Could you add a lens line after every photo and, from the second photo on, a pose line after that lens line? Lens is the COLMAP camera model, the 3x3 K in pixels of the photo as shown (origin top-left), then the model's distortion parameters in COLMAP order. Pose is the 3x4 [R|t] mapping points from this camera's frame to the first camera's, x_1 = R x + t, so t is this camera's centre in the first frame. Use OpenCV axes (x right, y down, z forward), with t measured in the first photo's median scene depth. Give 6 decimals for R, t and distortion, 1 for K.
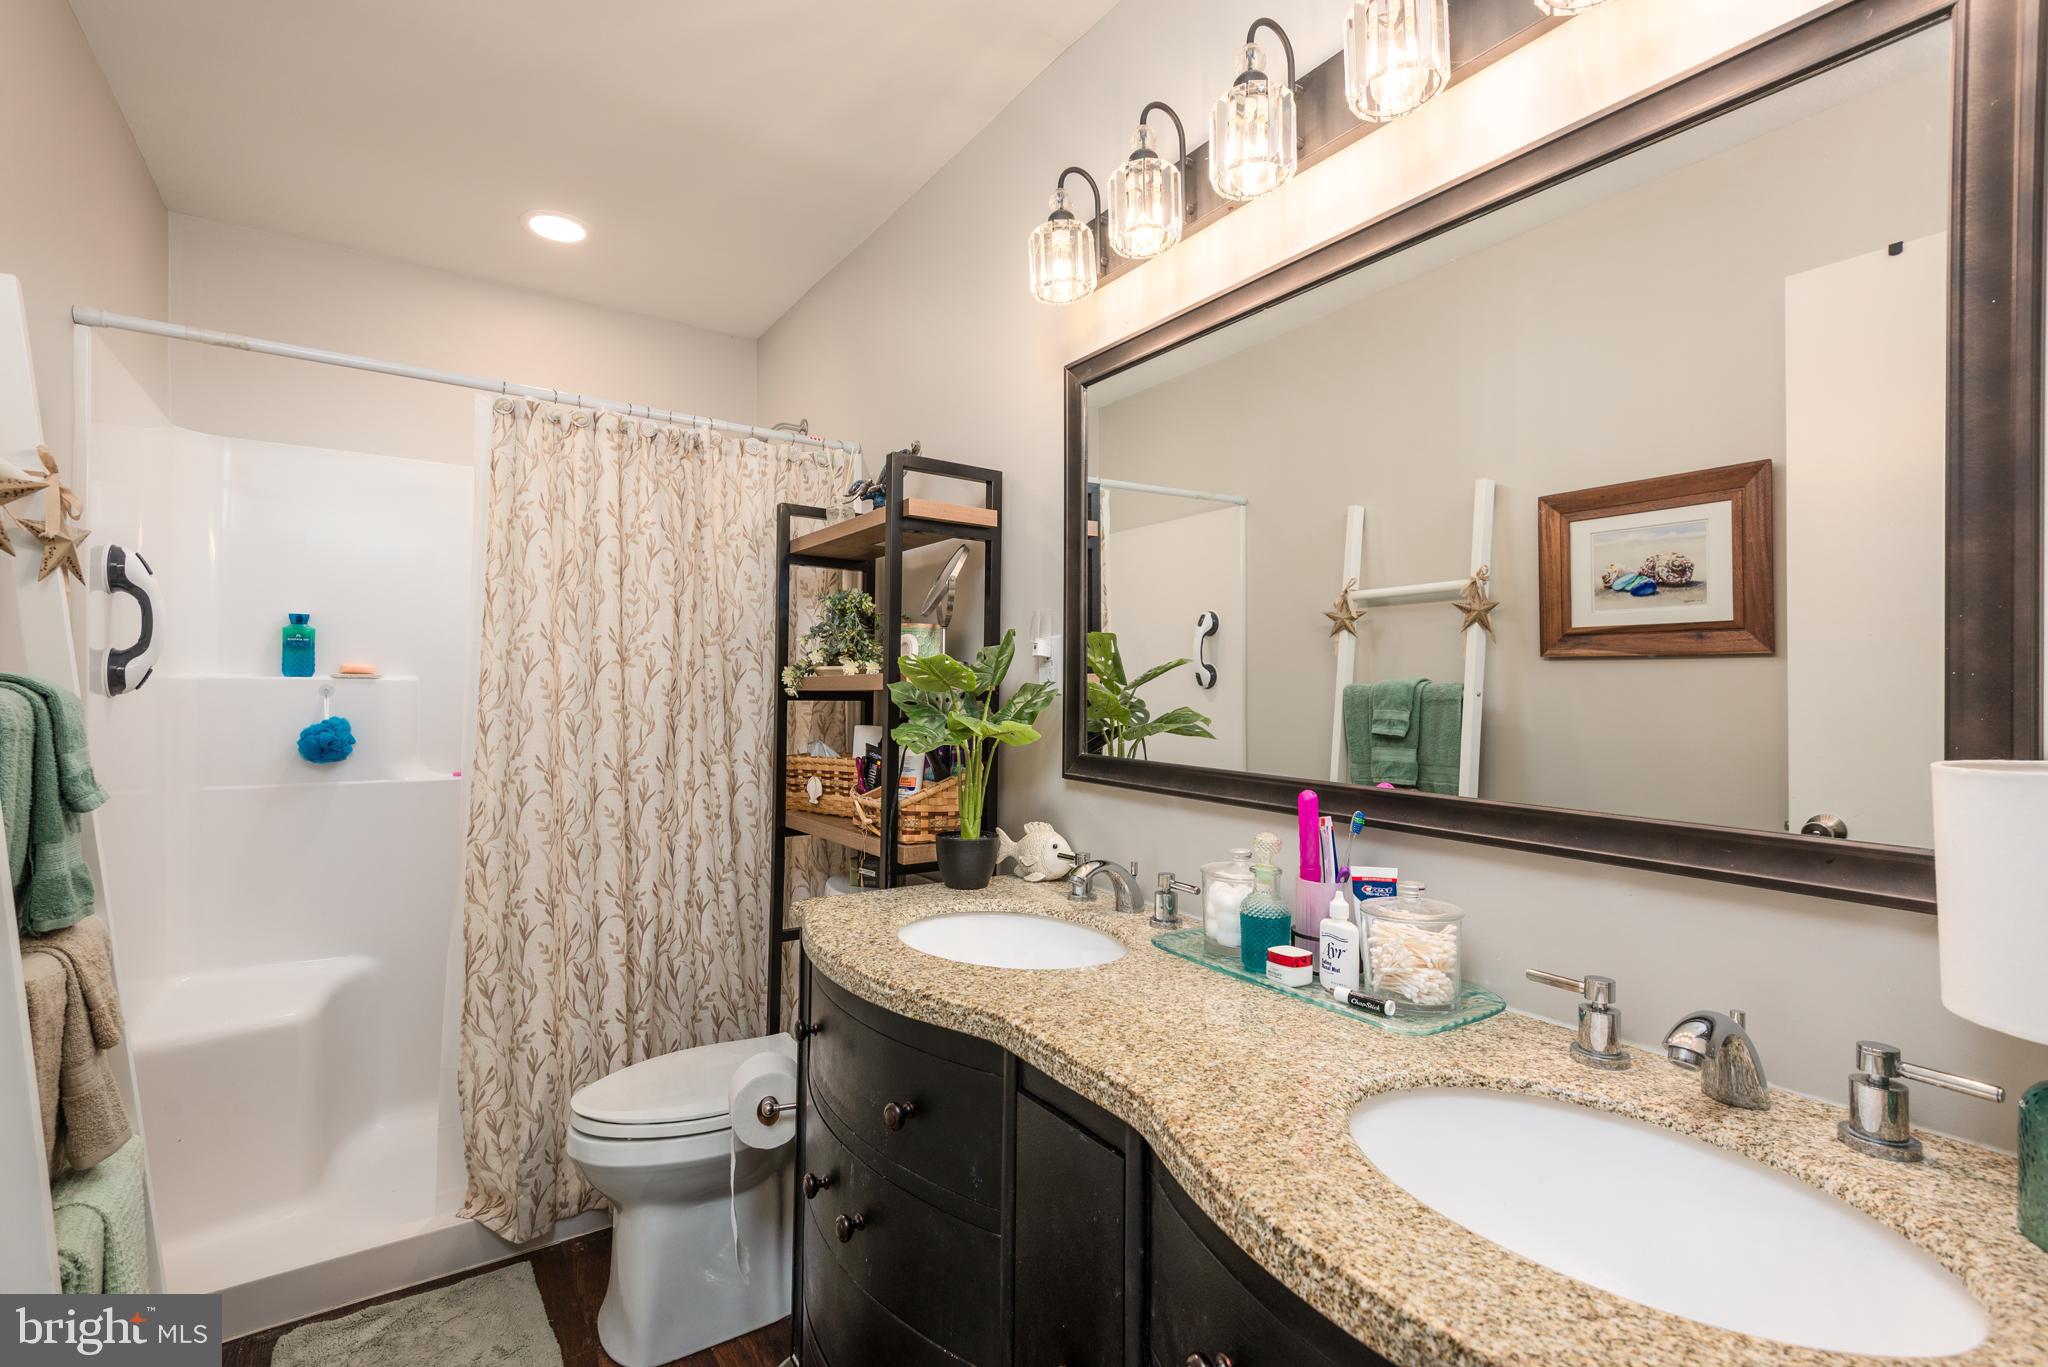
lens RADIAL K [[933.9, 0, 1025.4], [0, 933.9, 685.1], [0, 0, 1]] dist [0.004188, 0.000015]
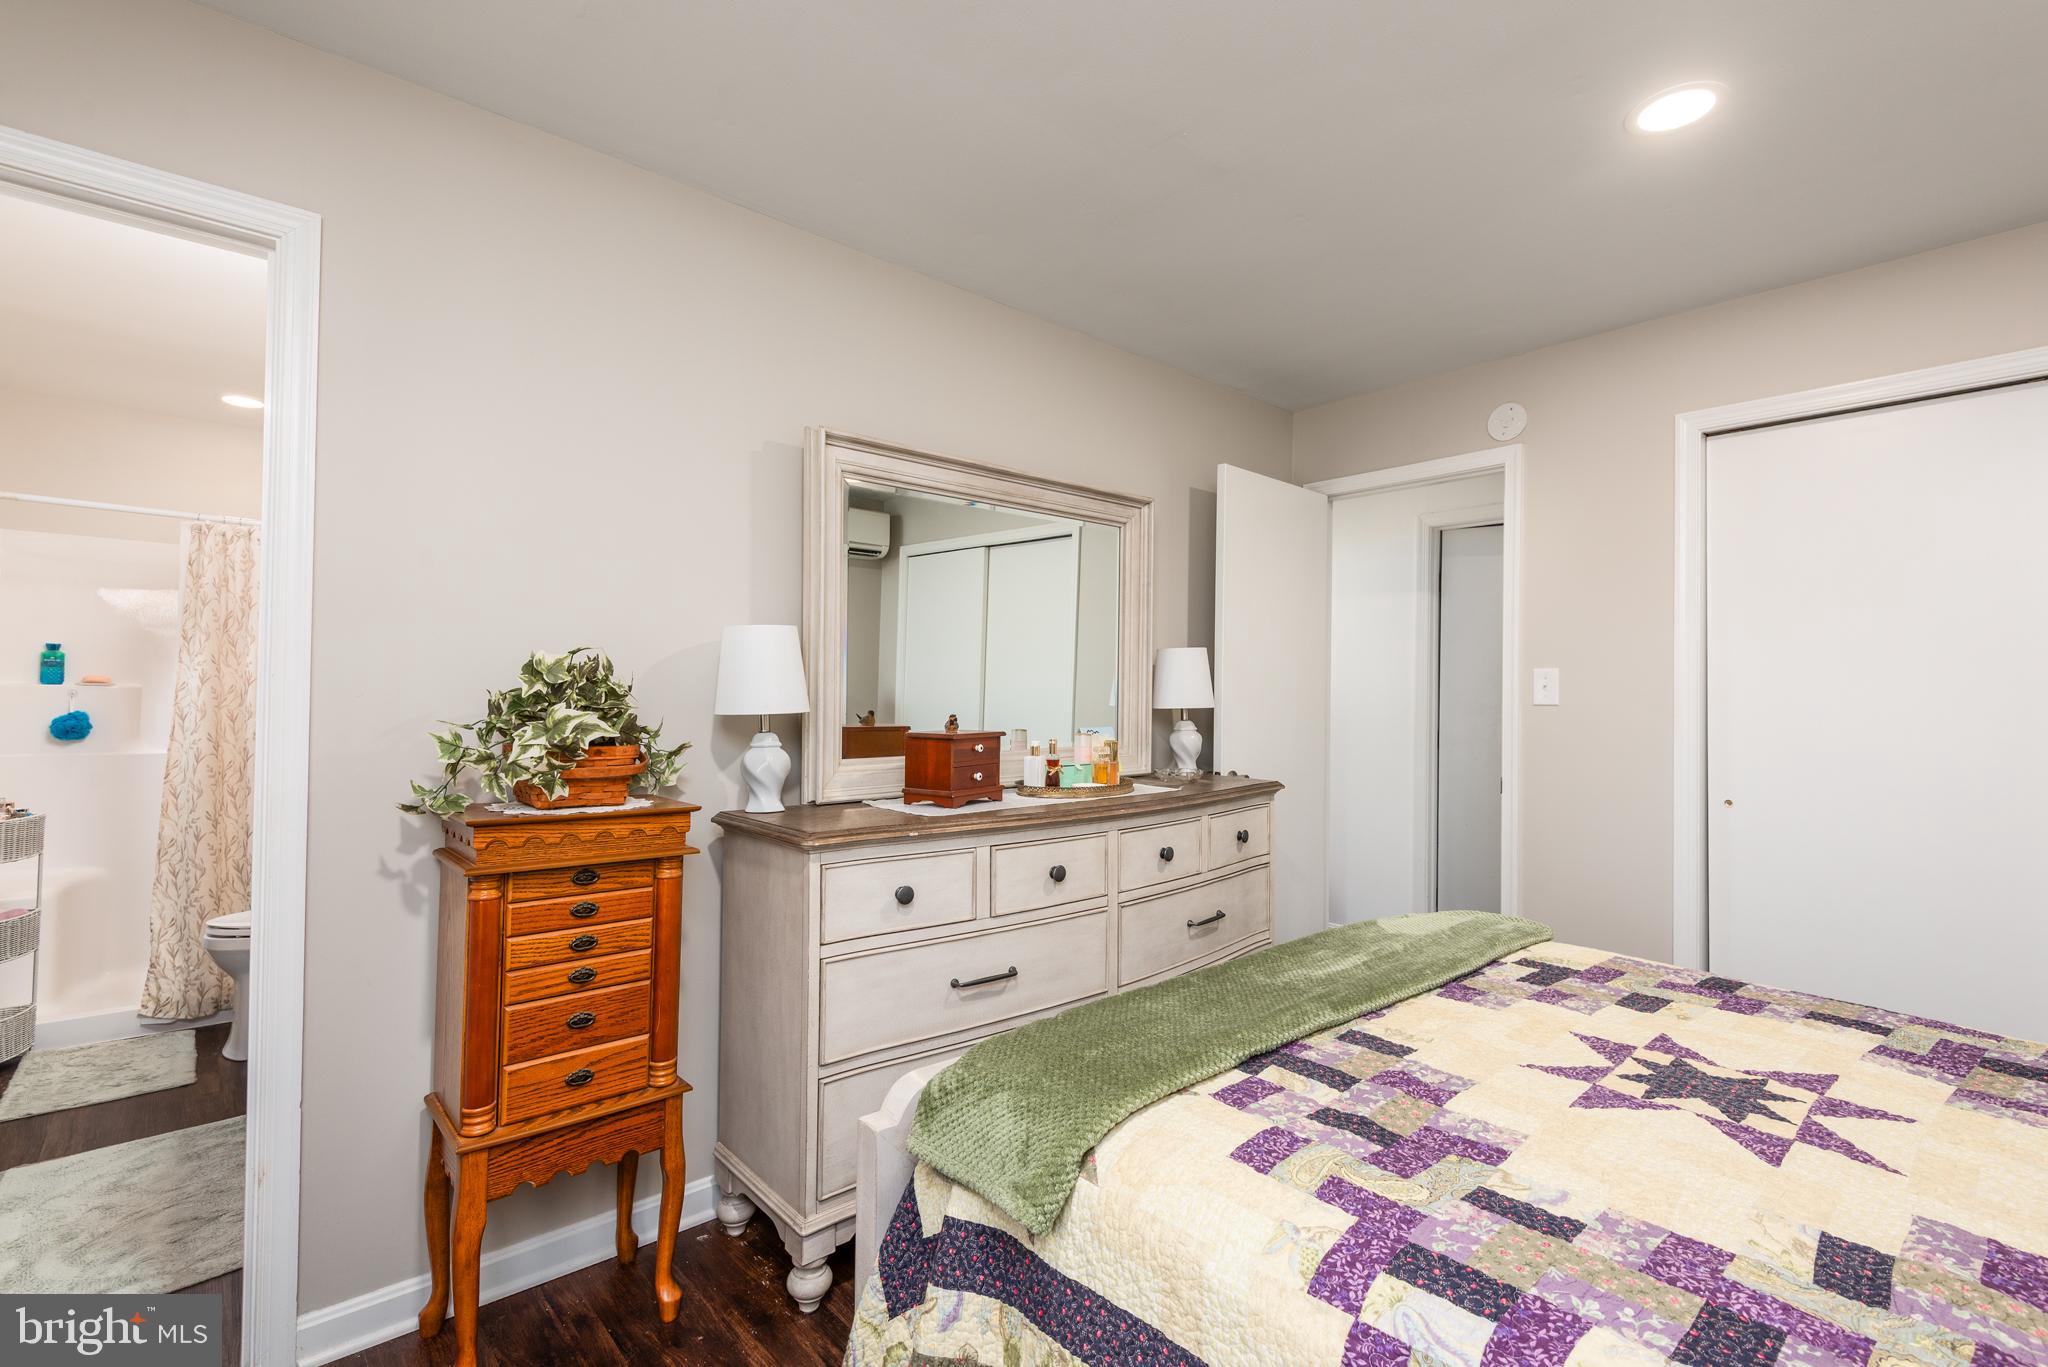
lens RADIAL K [[933.9, 0, 1022.8], [0, 933.9, 680.9], [0, 0, 1]] dist [0.004188, 0.000015]
pose [[0.992170, 0.005972, 0.124748, 0.716172], [-0.004916, 0.999949, -0.008776, -0.010948], [-0.124794, 0.008094, 0.992150, -0.849604]]
